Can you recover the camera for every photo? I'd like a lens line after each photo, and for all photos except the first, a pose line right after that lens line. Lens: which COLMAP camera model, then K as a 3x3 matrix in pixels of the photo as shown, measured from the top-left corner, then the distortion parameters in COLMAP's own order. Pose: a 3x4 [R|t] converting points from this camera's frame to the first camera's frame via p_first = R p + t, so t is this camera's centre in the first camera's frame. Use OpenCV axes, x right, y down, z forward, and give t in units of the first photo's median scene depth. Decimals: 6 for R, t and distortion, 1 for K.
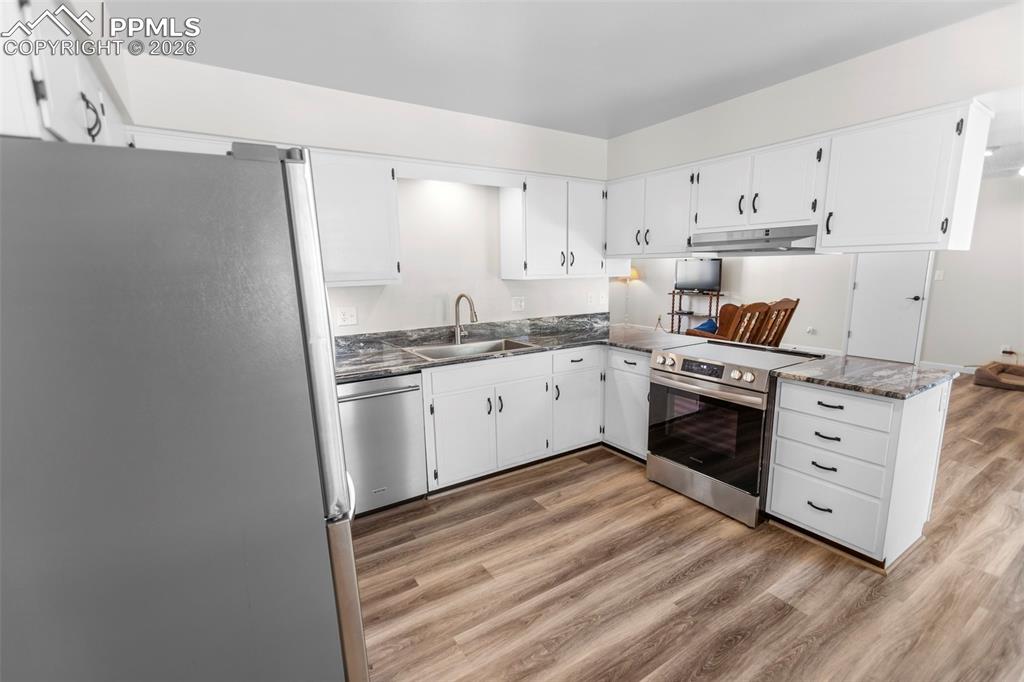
lens RADIAL K [[458.6, 0, 512.0], [0, 458.6, 341.0], [0, 0, 1]] dist [-0.003639, -0.000089]
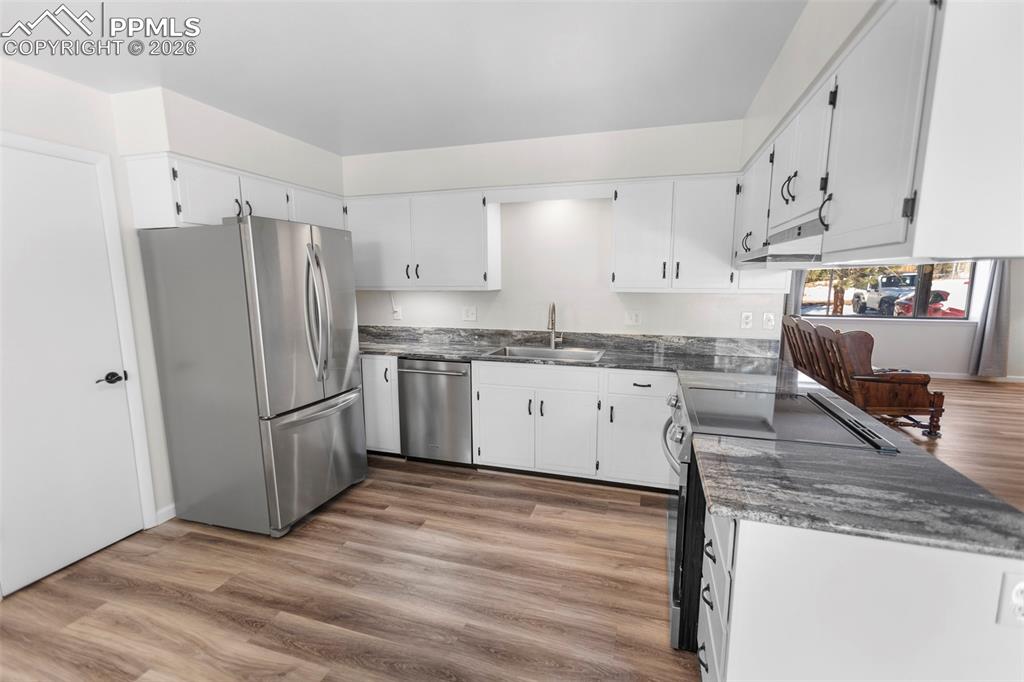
lens RADIAL K [[458.6, 0, 512.0], [0, 458.6, 341.0], [0, 0, 1]] dist [-0.003639, -0.000089]
pose [[0.637394, 0.122005, -0.760818, 0.715735], [-0.133732, 0.989916, 0.046705, -0.055075], [0.758844, 0.071976, 0.647283, 0.261638]]
